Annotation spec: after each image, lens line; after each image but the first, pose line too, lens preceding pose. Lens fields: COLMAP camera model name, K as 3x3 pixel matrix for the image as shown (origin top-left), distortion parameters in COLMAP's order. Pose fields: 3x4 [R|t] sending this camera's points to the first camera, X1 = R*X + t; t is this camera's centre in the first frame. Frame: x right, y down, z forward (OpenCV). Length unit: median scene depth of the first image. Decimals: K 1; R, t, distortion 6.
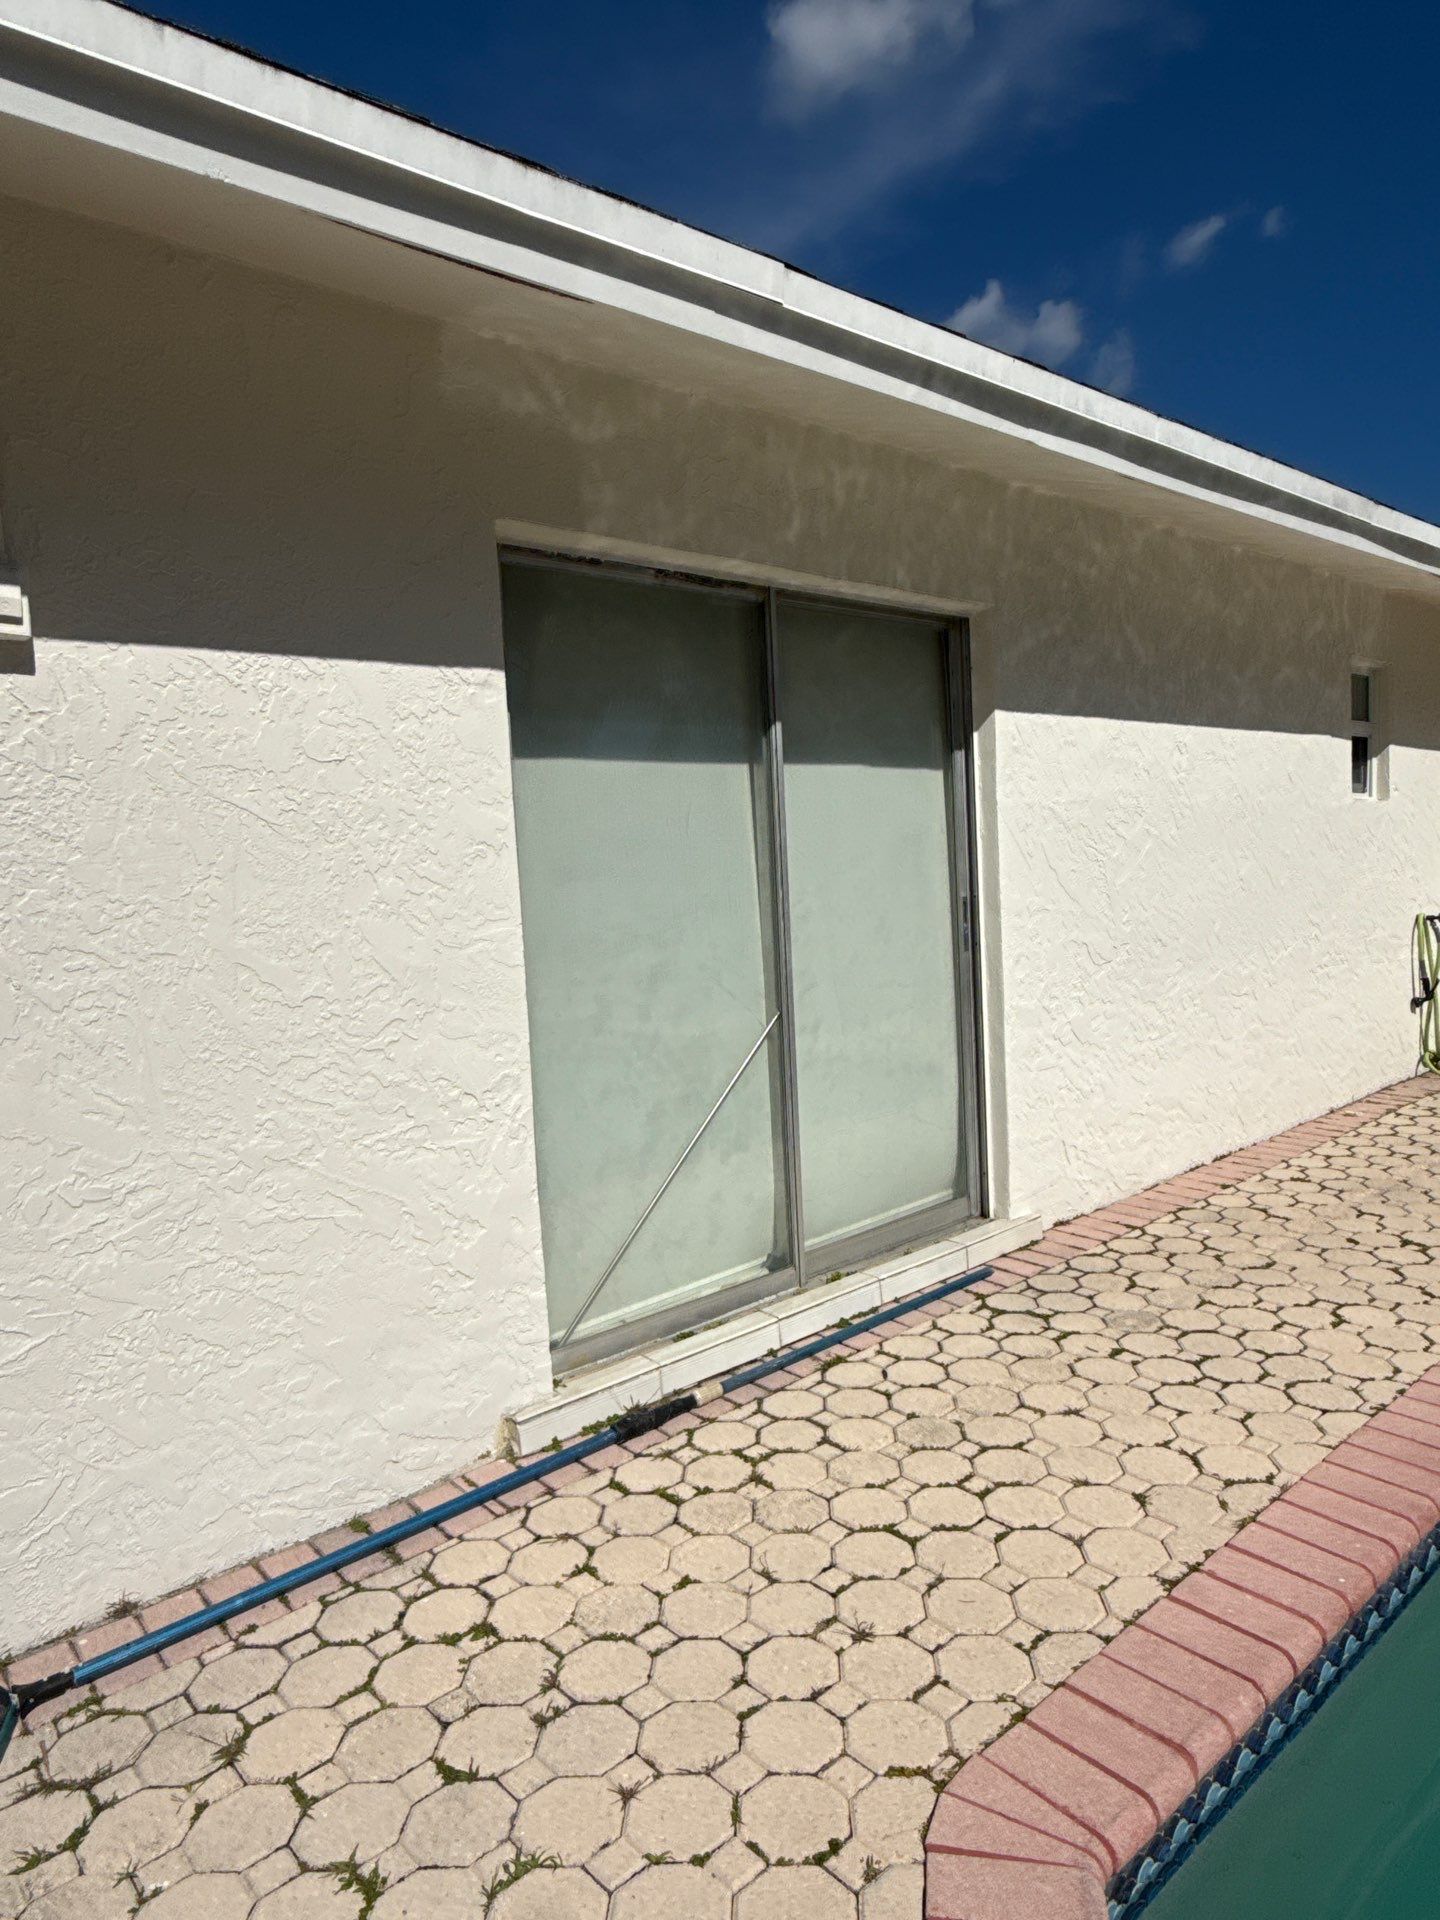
lens RADIAL K [[1164.6, 0, 720.0], [0, 1164.6, 960.0], [0, 0, 1]] dist [-0.000021, 0.000696]
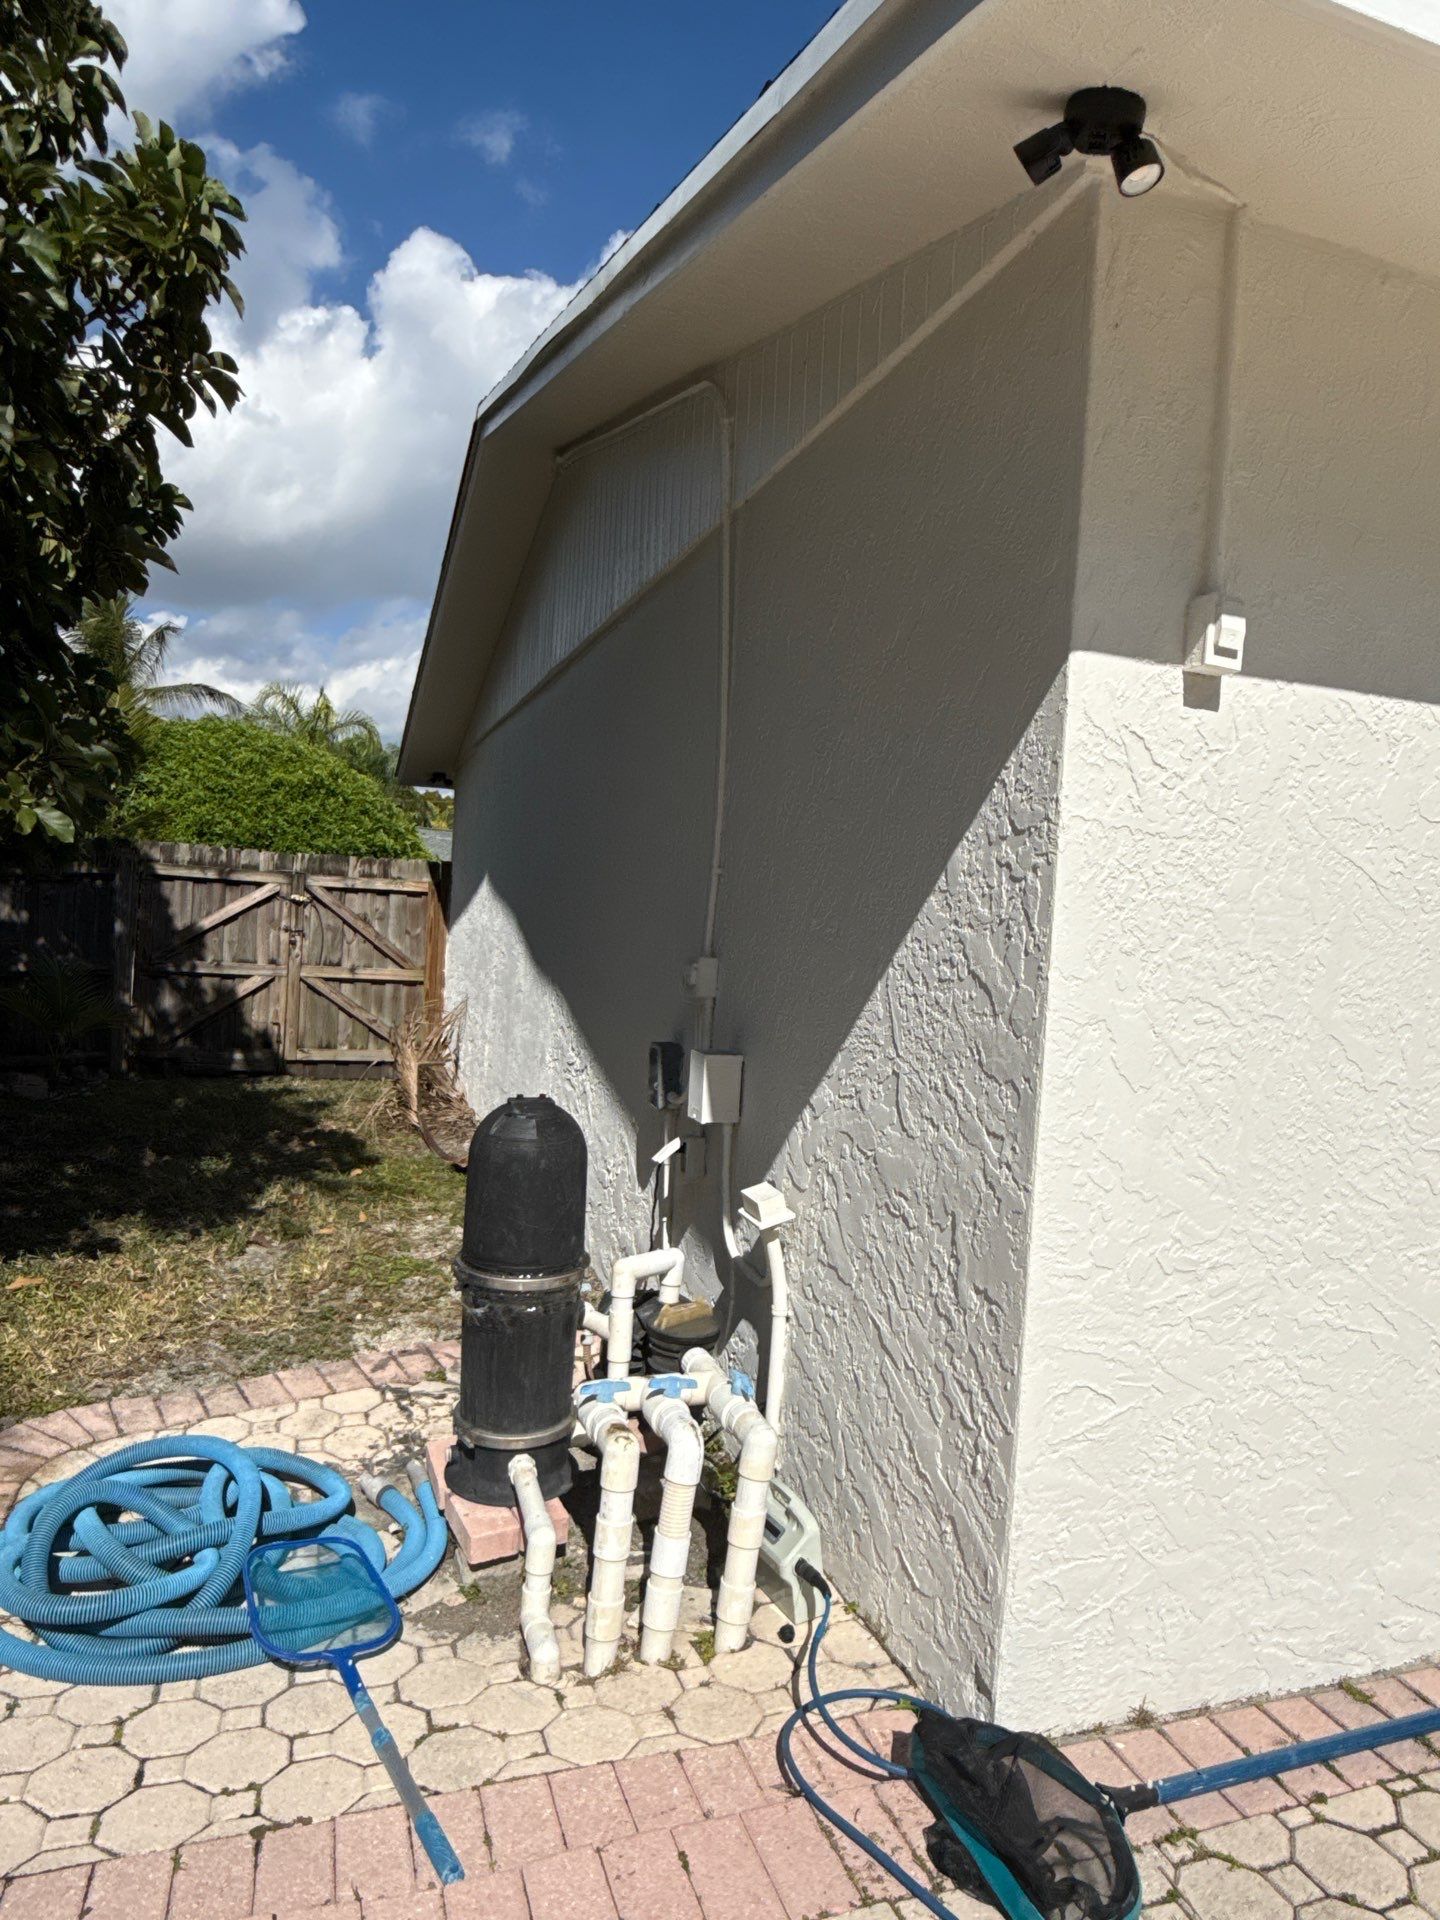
lens RADIAL K [[1164.6, 0, 720.0], [0, 1164.6, 960.0], [0, 0, 1]] dist [-0.000021, 0.000696]
pose [[0.930146, 0.119053, -0.347355, -0.572238], [-0.135283, 0.990546, -0.022758, 0.031056], [0.341361, 0.068160, 0.937458, -0.015803]]
